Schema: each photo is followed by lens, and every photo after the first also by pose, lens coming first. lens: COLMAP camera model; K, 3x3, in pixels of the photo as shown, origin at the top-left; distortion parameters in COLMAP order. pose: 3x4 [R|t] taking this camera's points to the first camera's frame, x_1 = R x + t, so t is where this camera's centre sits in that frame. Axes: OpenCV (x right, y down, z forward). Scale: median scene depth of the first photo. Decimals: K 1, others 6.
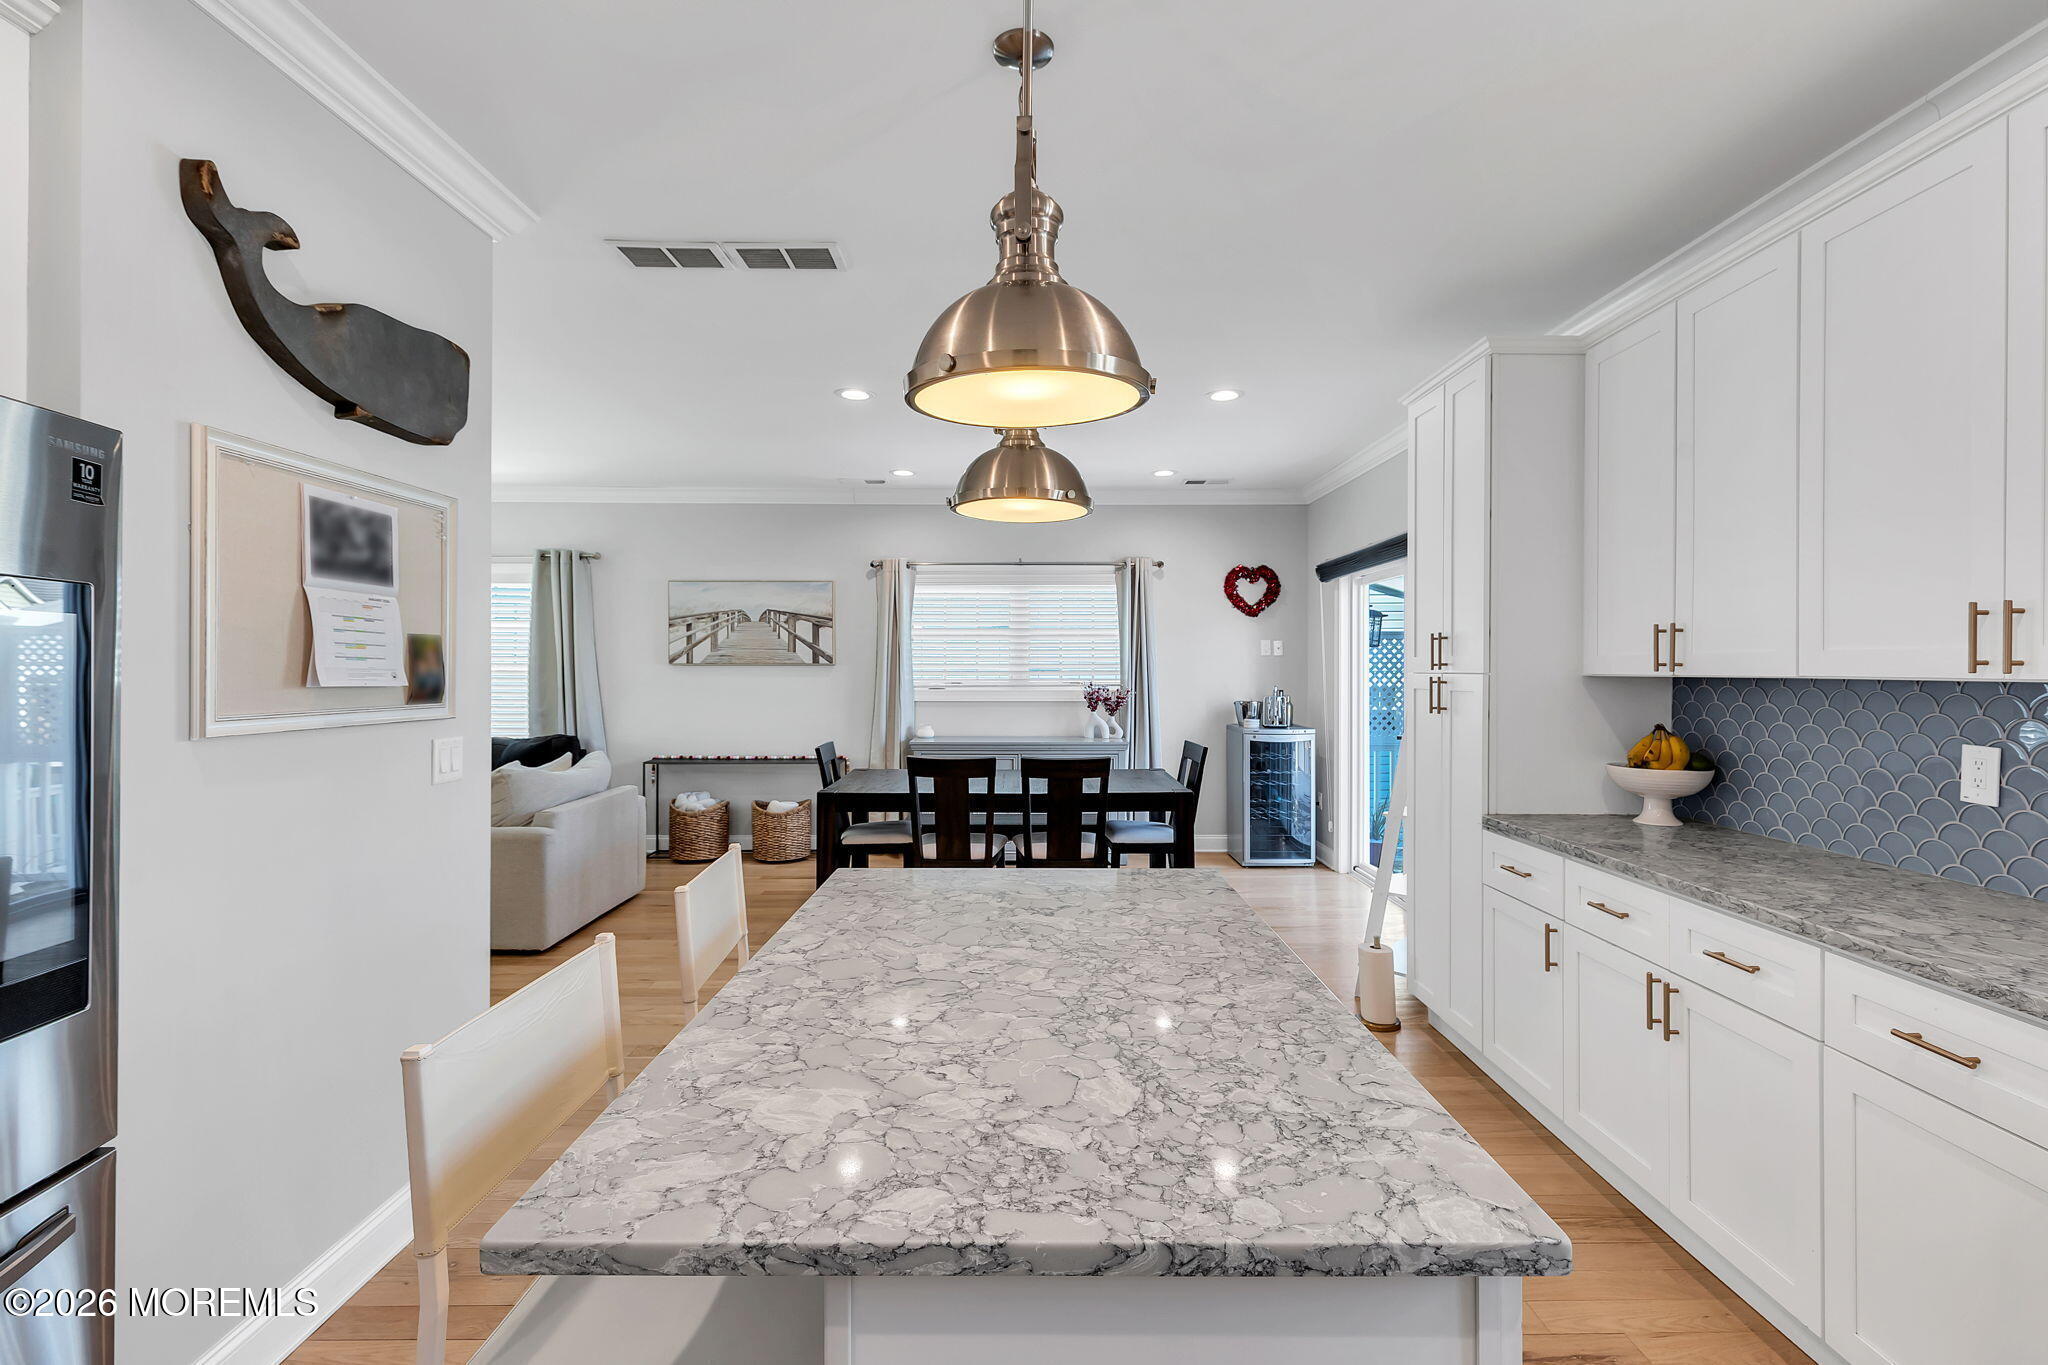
lens RADIAL K [[917.2, 0, 1028.0], [0, 917.2, 666.0], [0, 0, 1]] dist [0.008538, -0.003927]
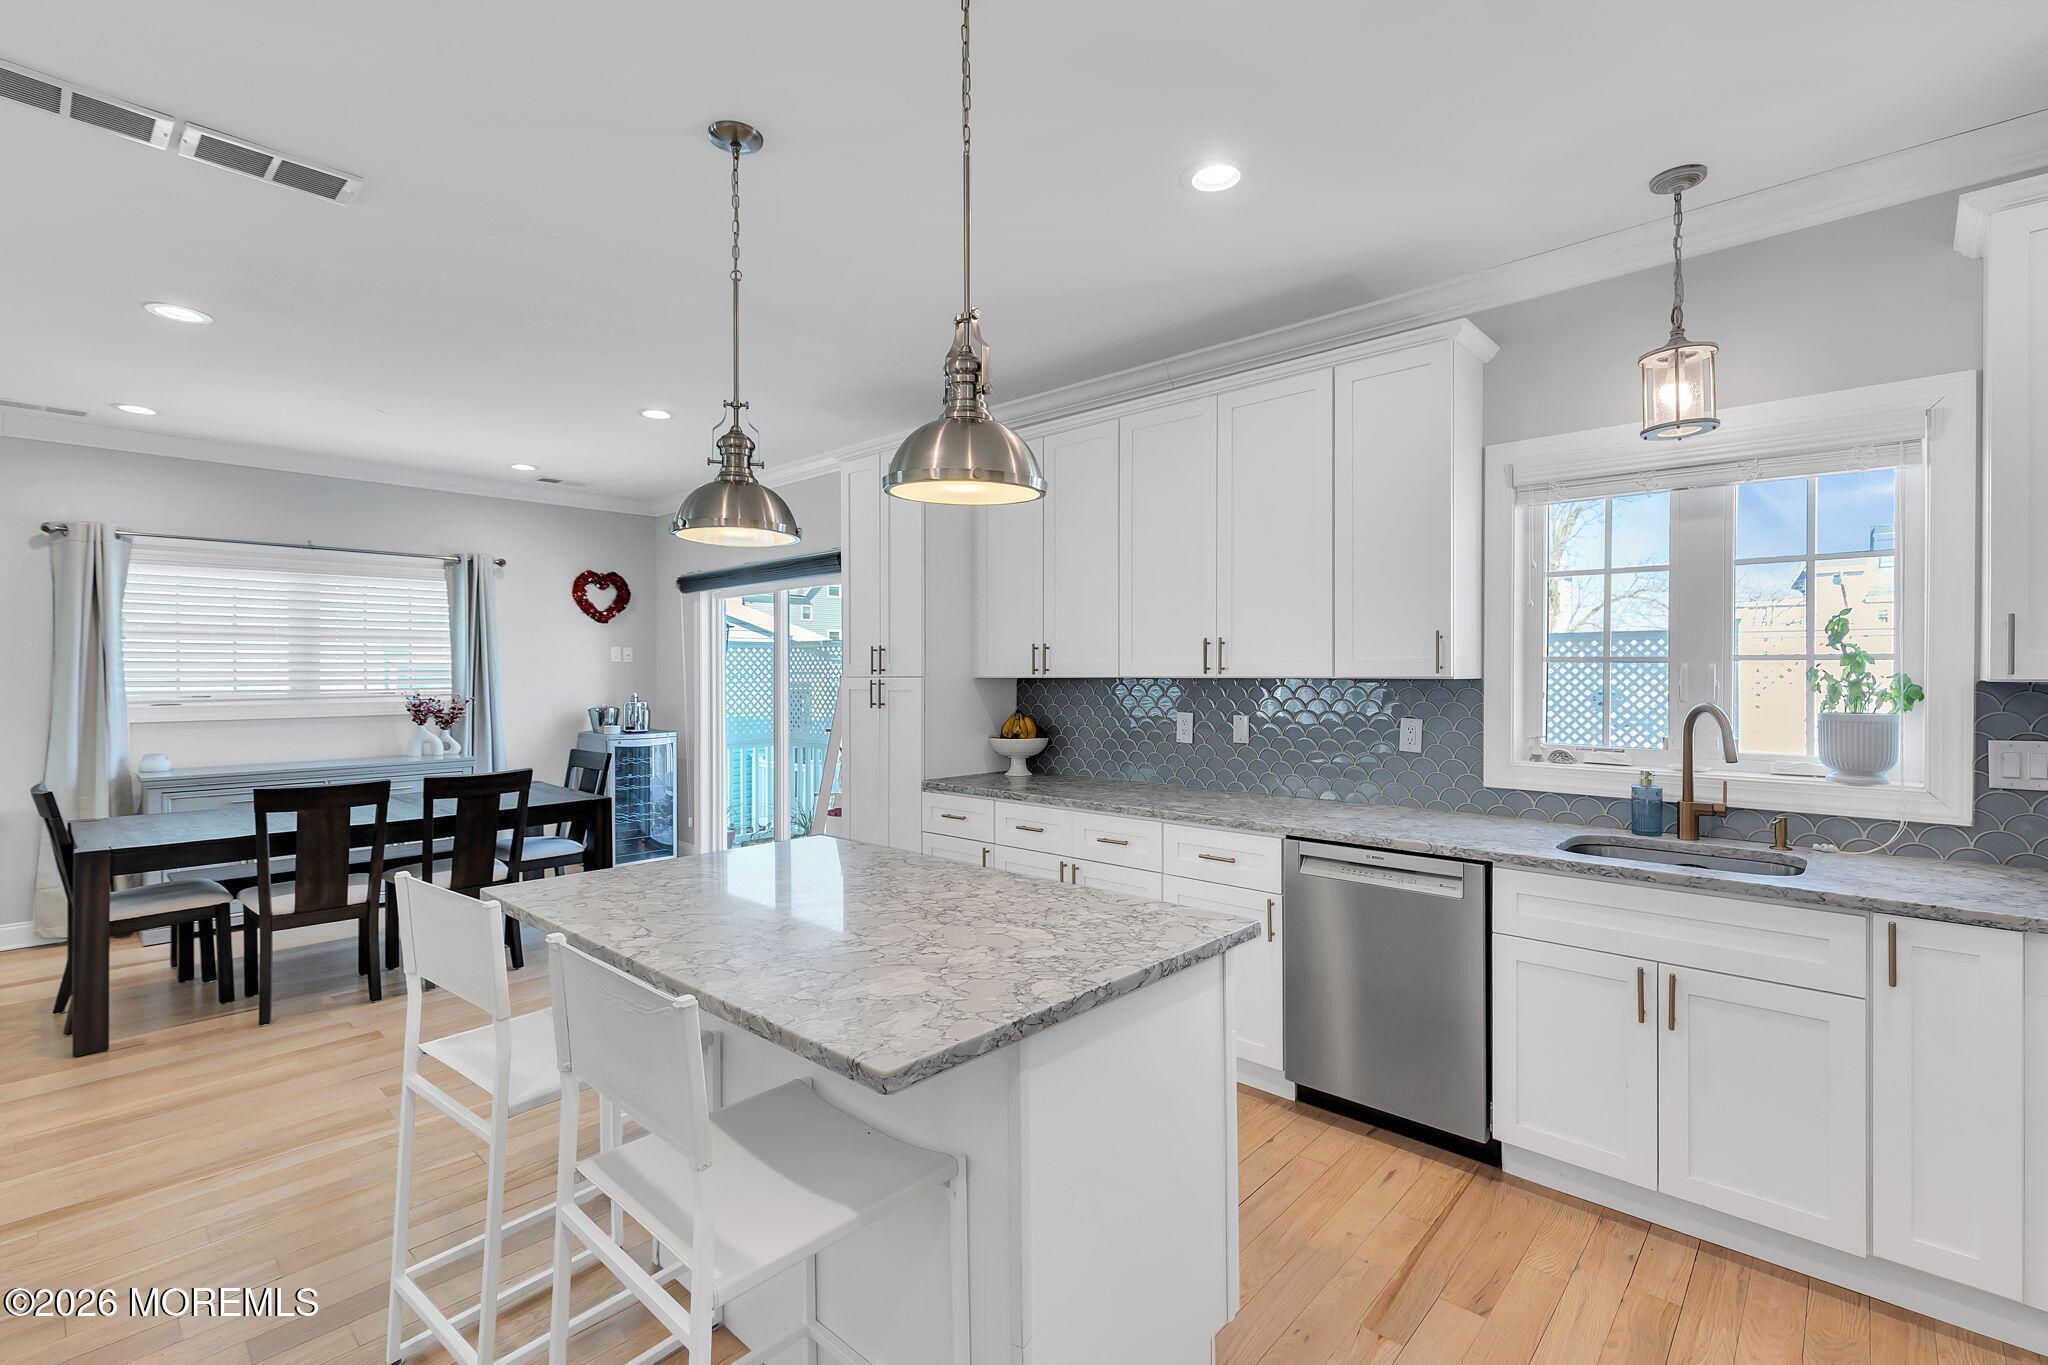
lens RADIAL K [[917.2, 0, 1022.4], [0, 917.2, 679.9], [0, 0, 1]] dist [0.008538, -0.003927]
pose [[0.684796, -0.009364, 0.728675, -0.416806], [0.003788, 0.999950, 0.009290, 0.000828], [-0.728725, -0.003601, 0.684797, -0.036961]]
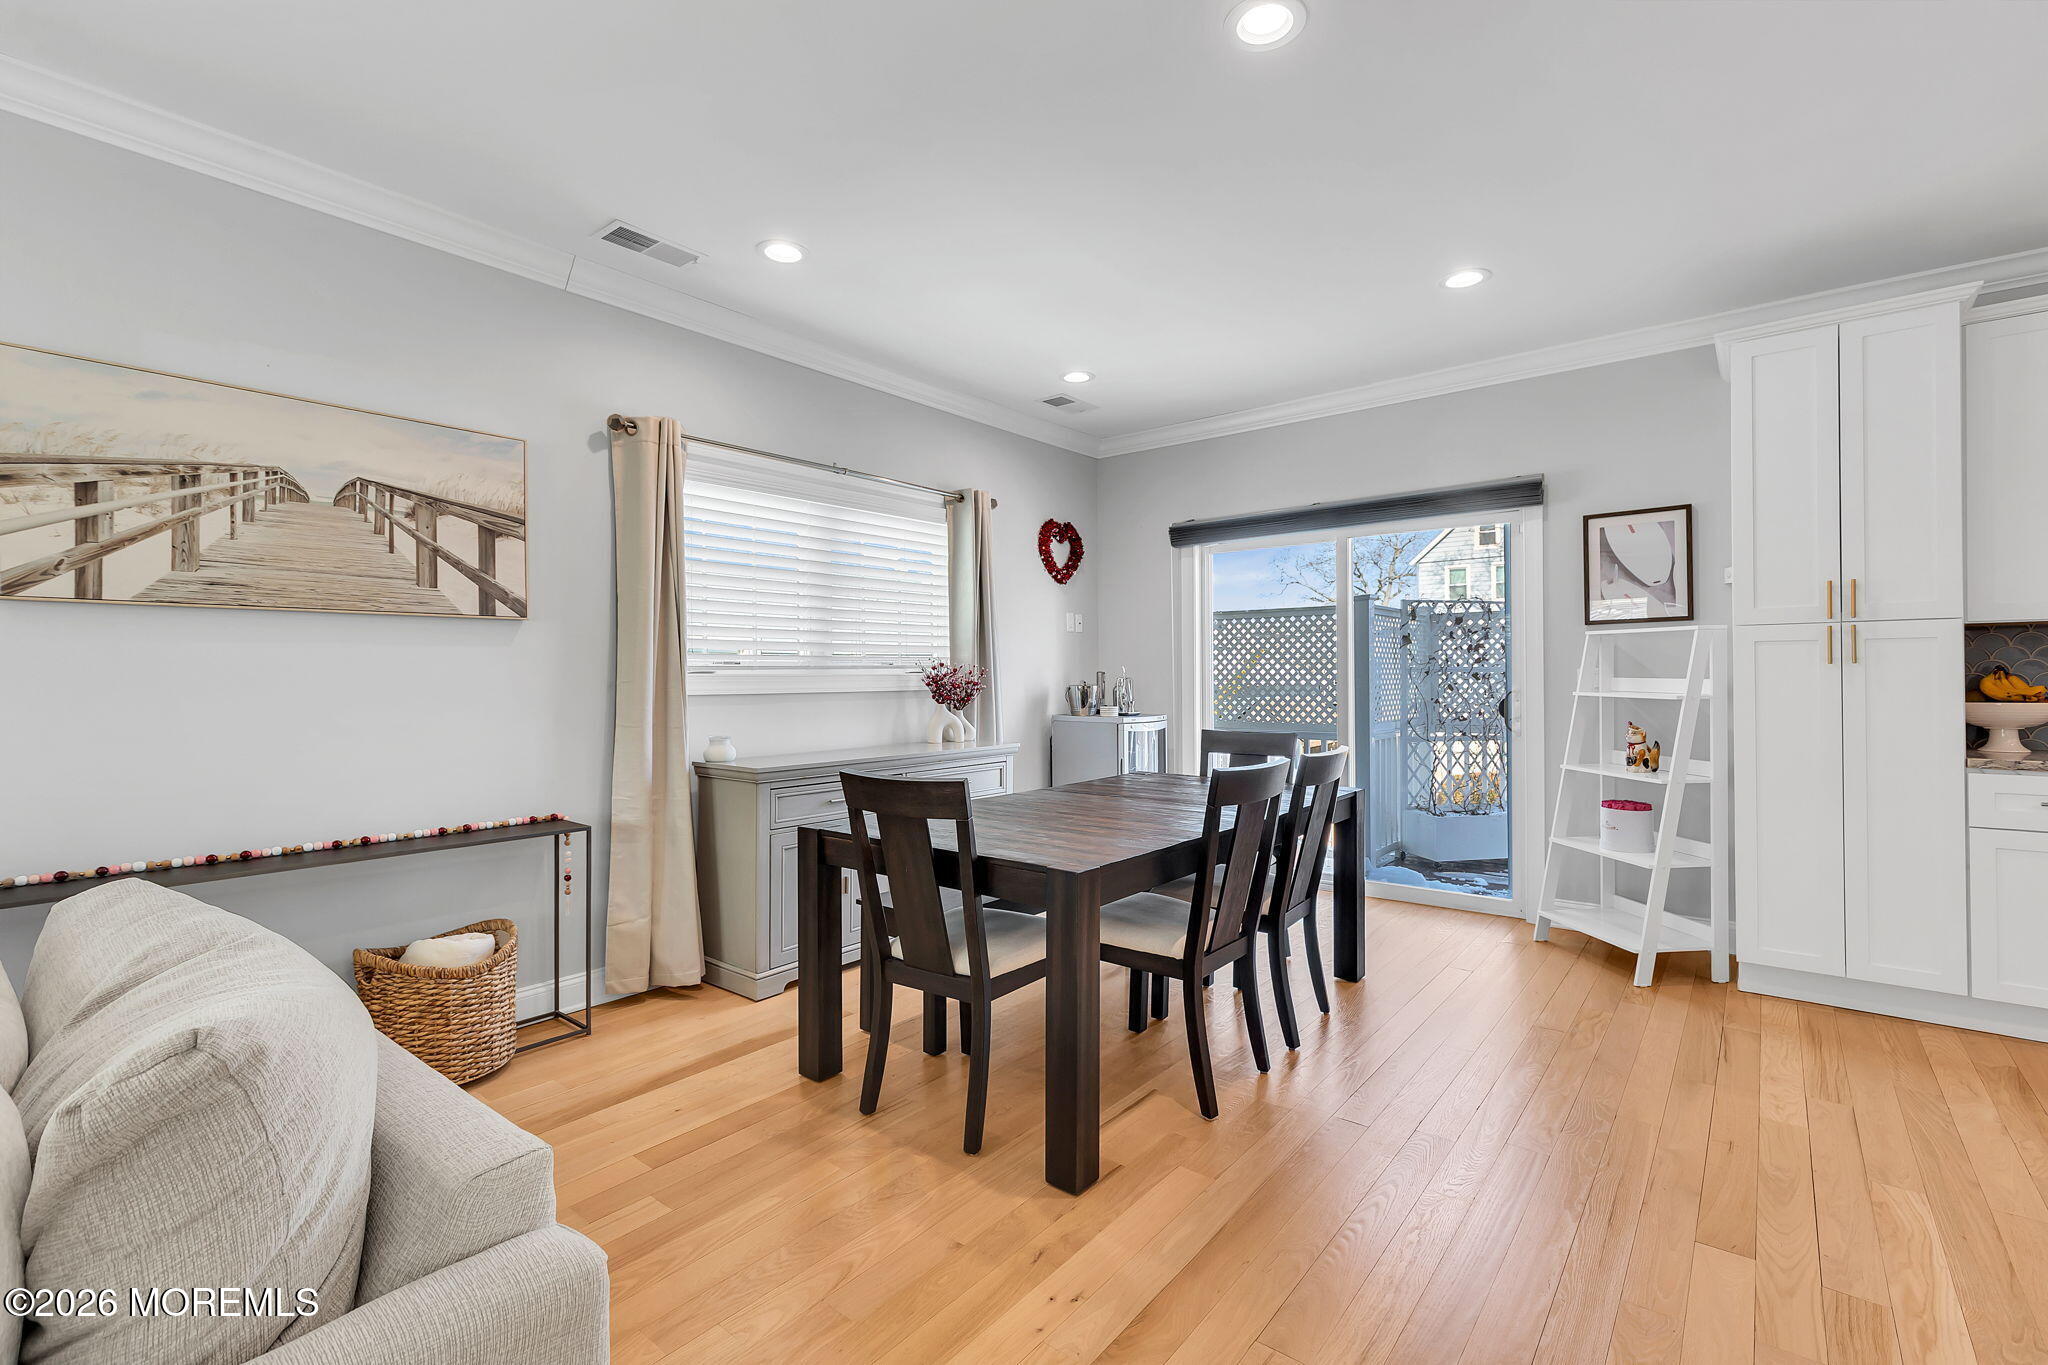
lens RADIAL K [[917.2, 0, 1026.2], [0, 917.2, 670.8], [0, 0, 1]] dist [0.008538, -0.003927]
pose [[0.635086, -0.000299, 0.772441, -0.997469], [0.006807, 0.999963, -0.005209, 0.068544], [-0.772411, 0.008566, 0.635065, 1.235550]]
